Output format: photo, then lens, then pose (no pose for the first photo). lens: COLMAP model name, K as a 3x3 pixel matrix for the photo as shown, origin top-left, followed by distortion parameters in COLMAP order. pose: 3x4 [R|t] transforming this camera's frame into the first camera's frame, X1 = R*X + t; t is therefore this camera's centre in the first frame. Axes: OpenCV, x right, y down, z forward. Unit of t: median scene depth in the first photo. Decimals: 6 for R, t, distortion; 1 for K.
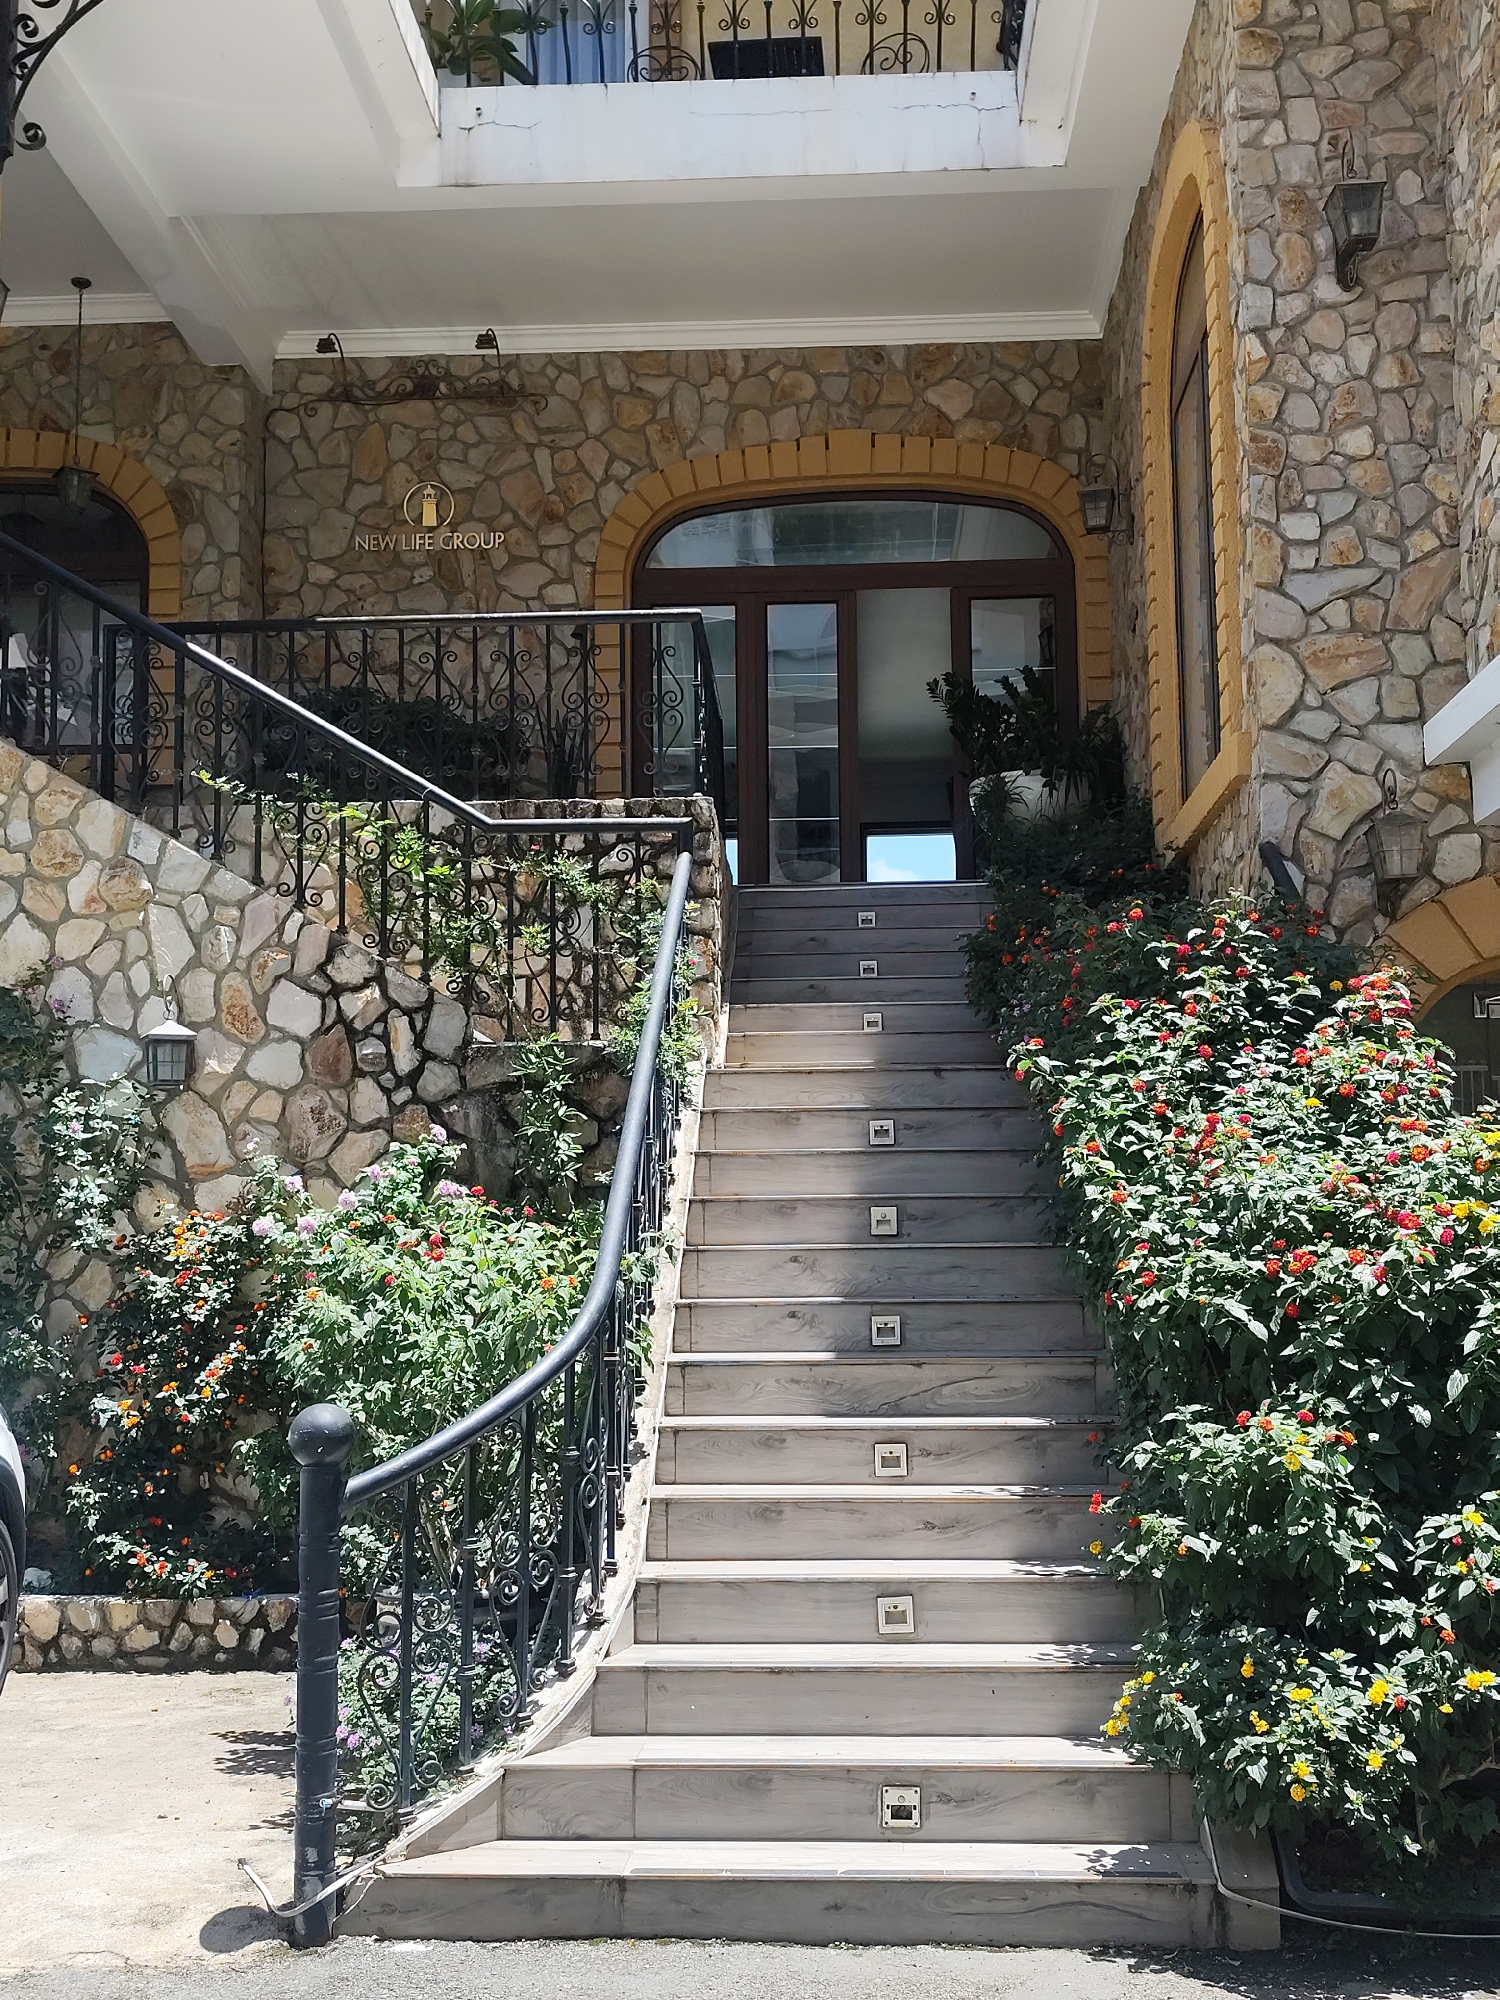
lens RADIAL K [[2114.9, 0, 781.9], [0, 2114.9, 997.6], [0, 0, 1]] dist [0.107937, -0.240857]
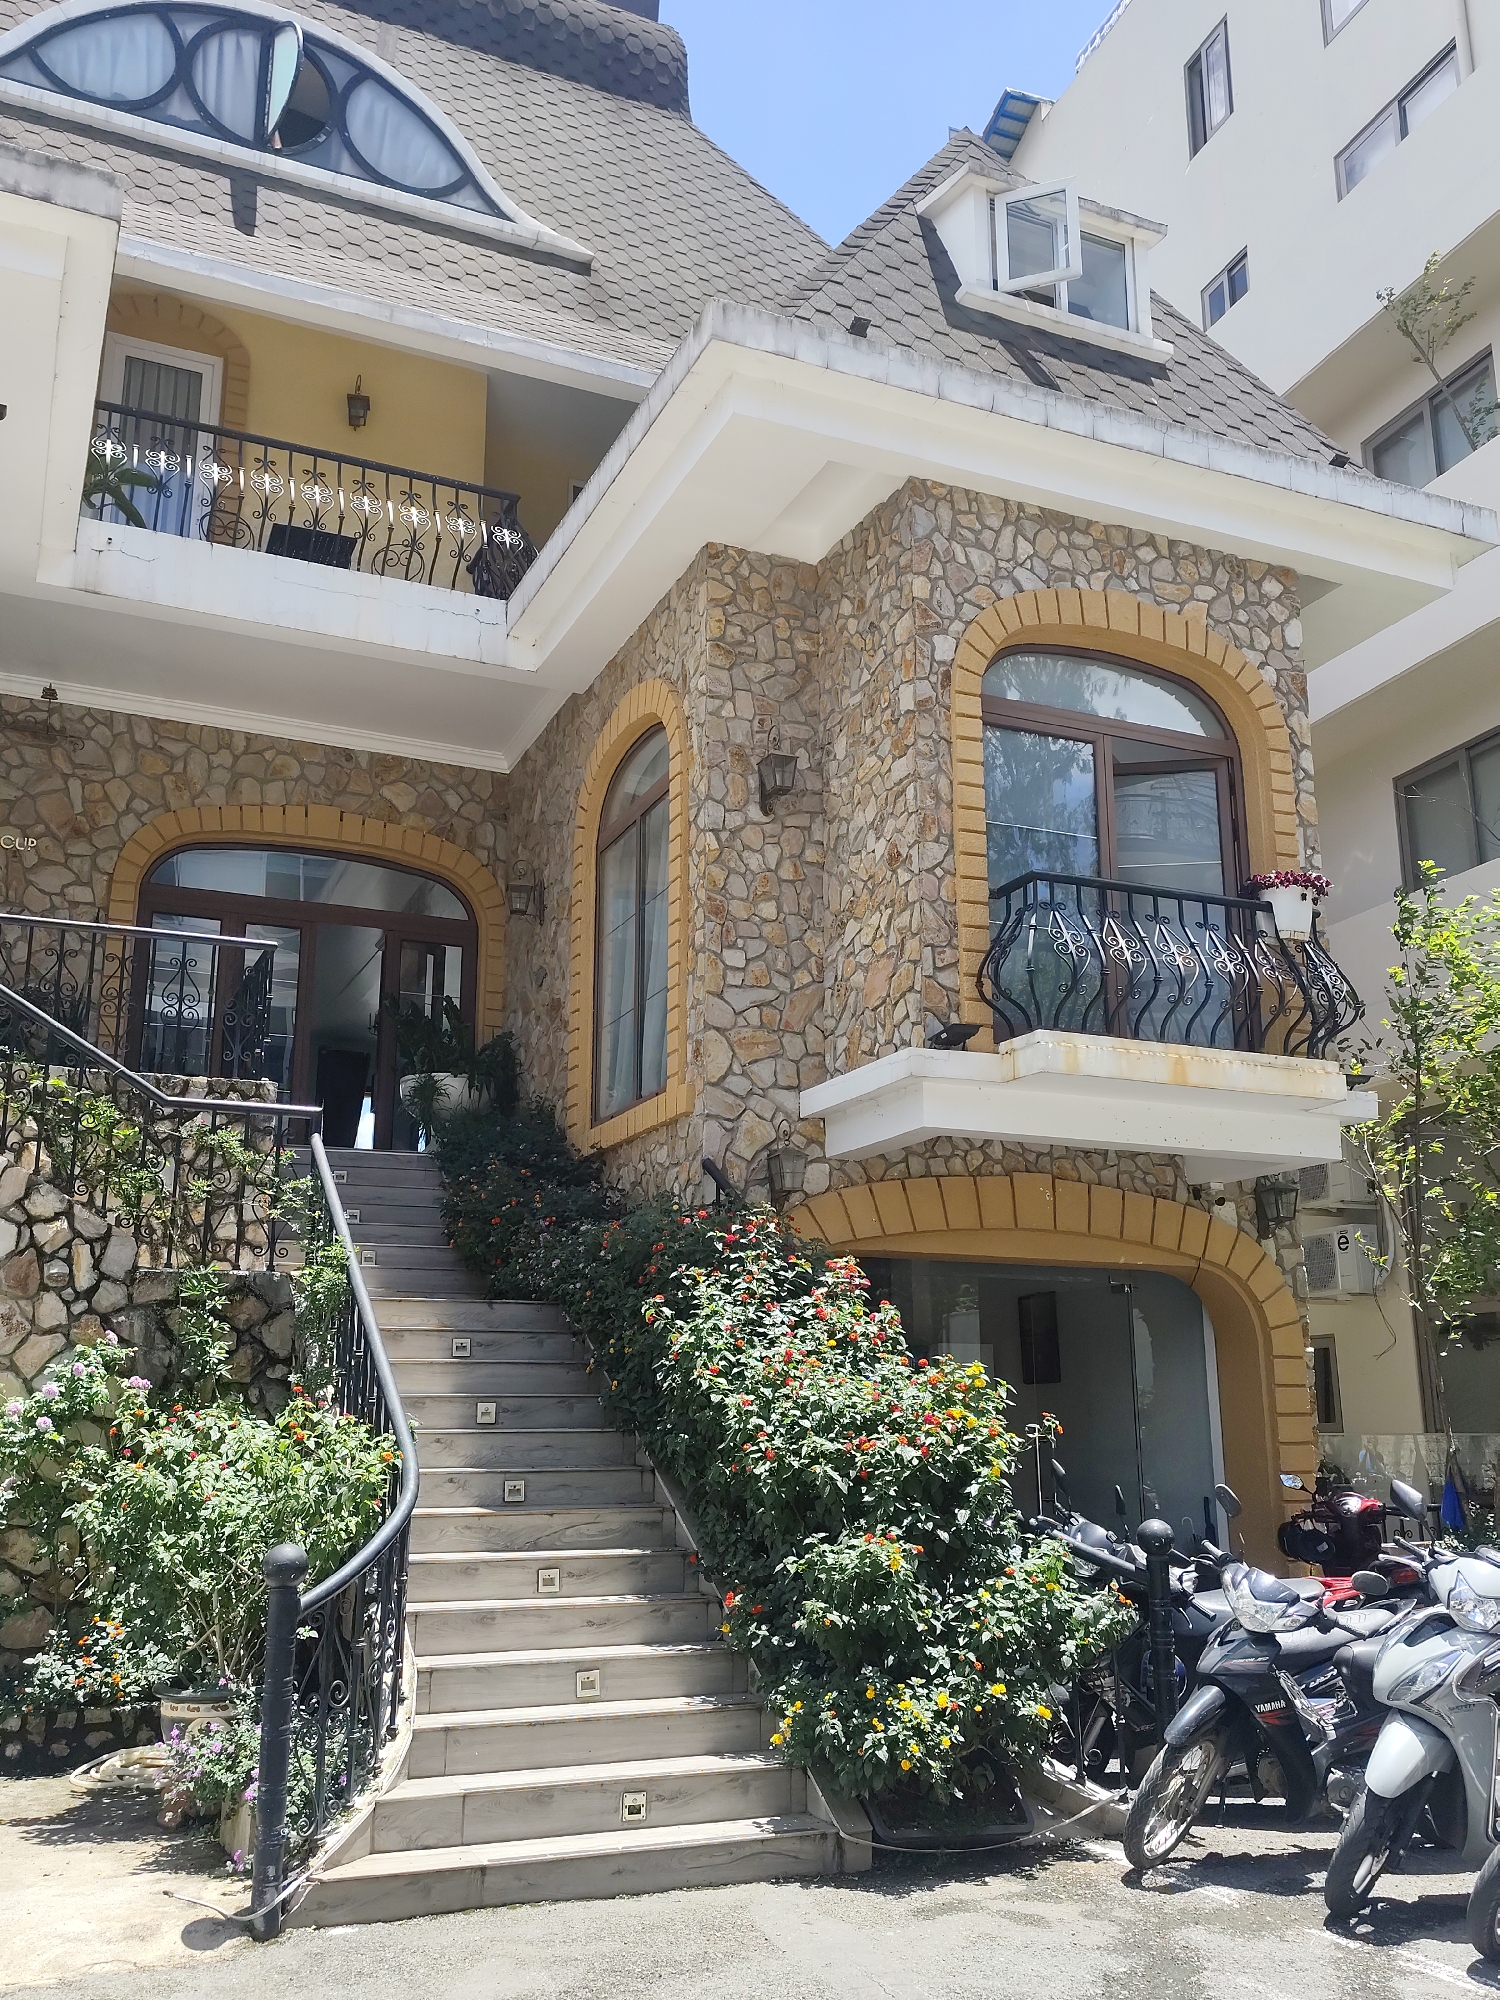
lens RADIAL K [[1715.4, 0, 750.0], [0, 1715.4, 1000.0], [0, 0, 1]] dist [0.071391, -0.115354]
pose [[0.896143, 0.115256, 0.428536, -0.283712], [-0.061056, 0.988522, -0.138187, -0.017178], [-0.439544, 0.097671, 0.892895, -0.126034]]
